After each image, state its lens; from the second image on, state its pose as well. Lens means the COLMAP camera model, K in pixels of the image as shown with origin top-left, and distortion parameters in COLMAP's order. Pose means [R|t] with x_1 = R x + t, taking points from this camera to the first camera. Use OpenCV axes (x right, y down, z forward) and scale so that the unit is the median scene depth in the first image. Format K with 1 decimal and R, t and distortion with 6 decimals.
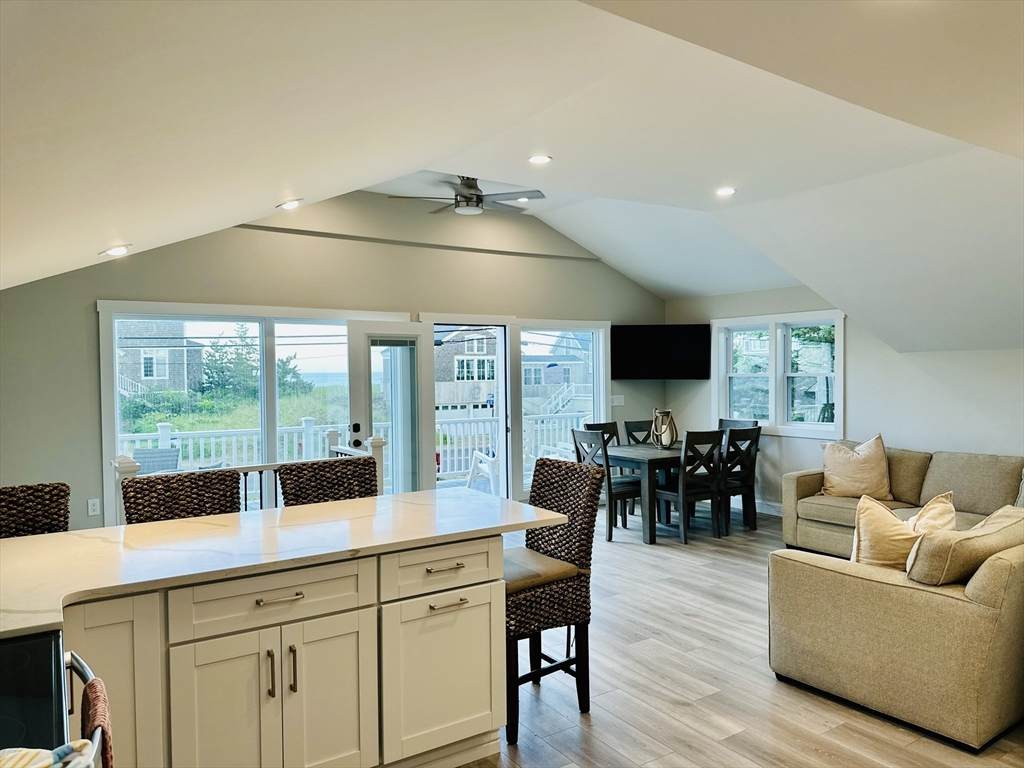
lens RADIAL K [[710.1, 0, 512.0], [0, 710.1, 384.0], [0, 0, 1]] dist [0.091737, -0.117771]
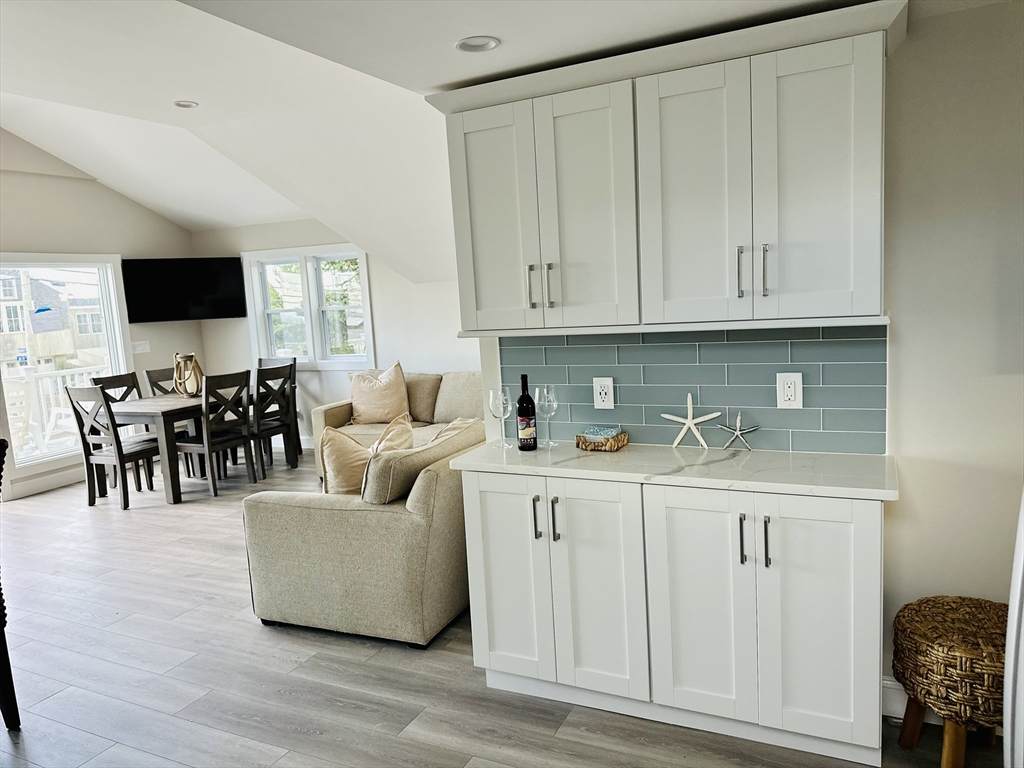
lens RADIAL K [[710.1, 0, 512.0], [0, 710.1, 384.0], [0, 0, 1]] dist [0.091737, -0.117771]
pose [[0.860371, -0.102368, 0.499282, 0.118525], [0.057548, 0.992869, 0.104401, 0.002556], [-0.506409, -0.061091, 0.860127, 0.006261]]
